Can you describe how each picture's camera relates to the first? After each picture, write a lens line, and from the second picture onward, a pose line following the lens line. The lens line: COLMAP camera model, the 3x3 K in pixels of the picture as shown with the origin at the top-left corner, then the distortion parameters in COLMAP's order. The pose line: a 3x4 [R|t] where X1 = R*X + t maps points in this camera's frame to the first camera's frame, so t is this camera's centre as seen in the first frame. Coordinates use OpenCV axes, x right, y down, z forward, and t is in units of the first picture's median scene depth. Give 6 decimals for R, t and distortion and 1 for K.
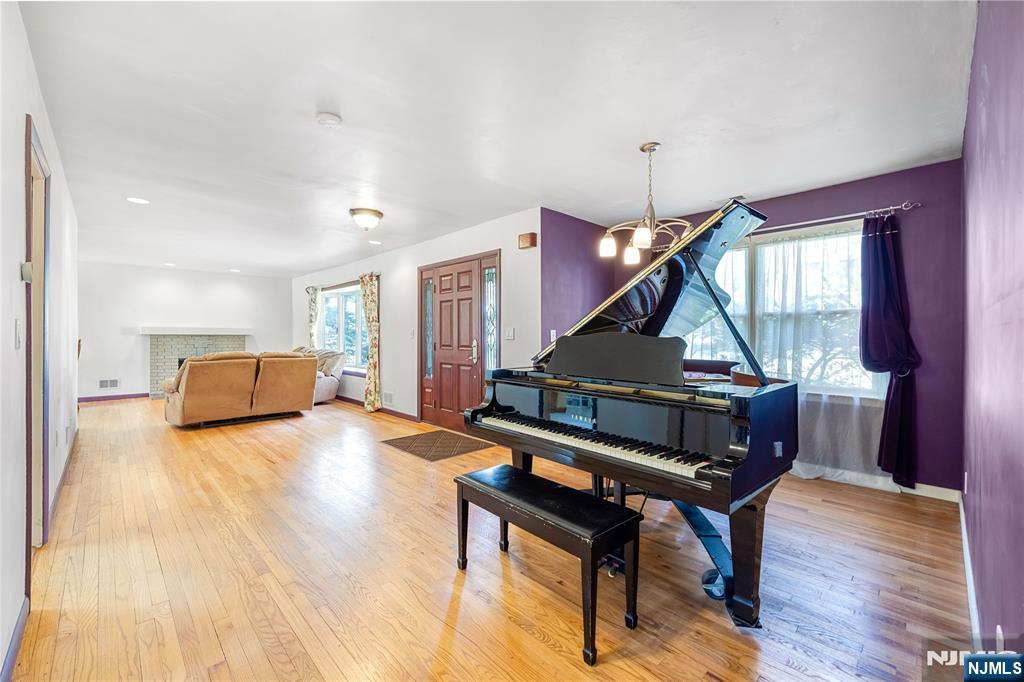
lens RADIAL K [[420.5, 0, 508.3], [0, 420.5, 338.7], [0, 0, 1]] dist [-0.003305, -0.000224]
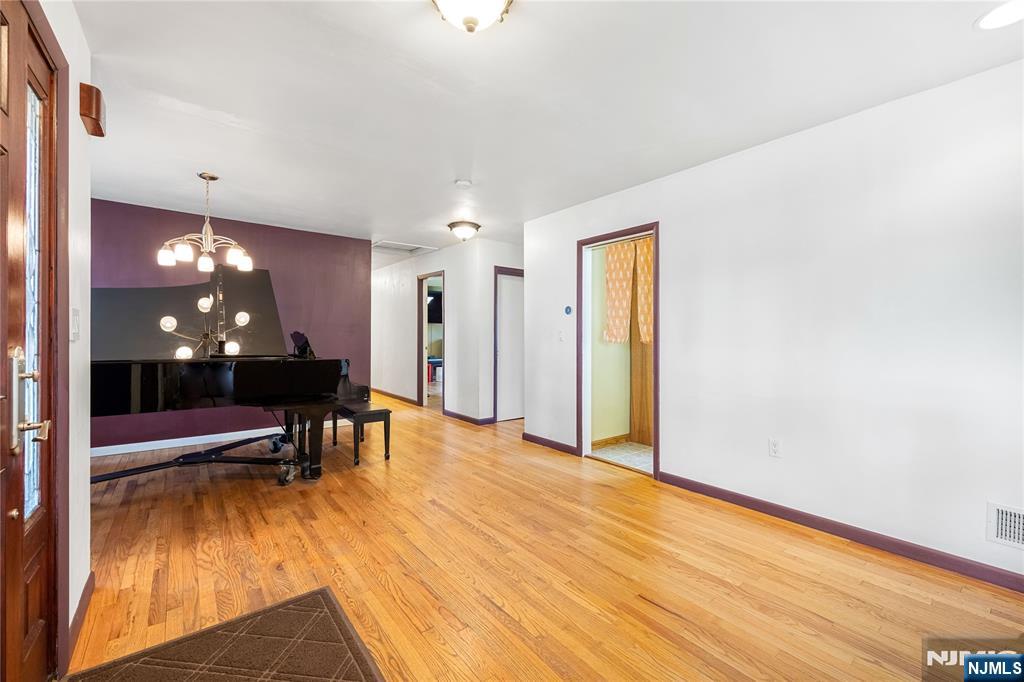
lens RADIAL K [[420.5, 0, 508.3], [0, 420.5, 338.7], [0, 0, 1]] dist [-0.003305, -0.000224]
pose [[-0.992931, 0.001052, 0.118689, -0.587449], [0.001157, 0.999999, 0.000812, 0.002983], [-0.118688, 0.000944, -0.992931, 1.887971]]
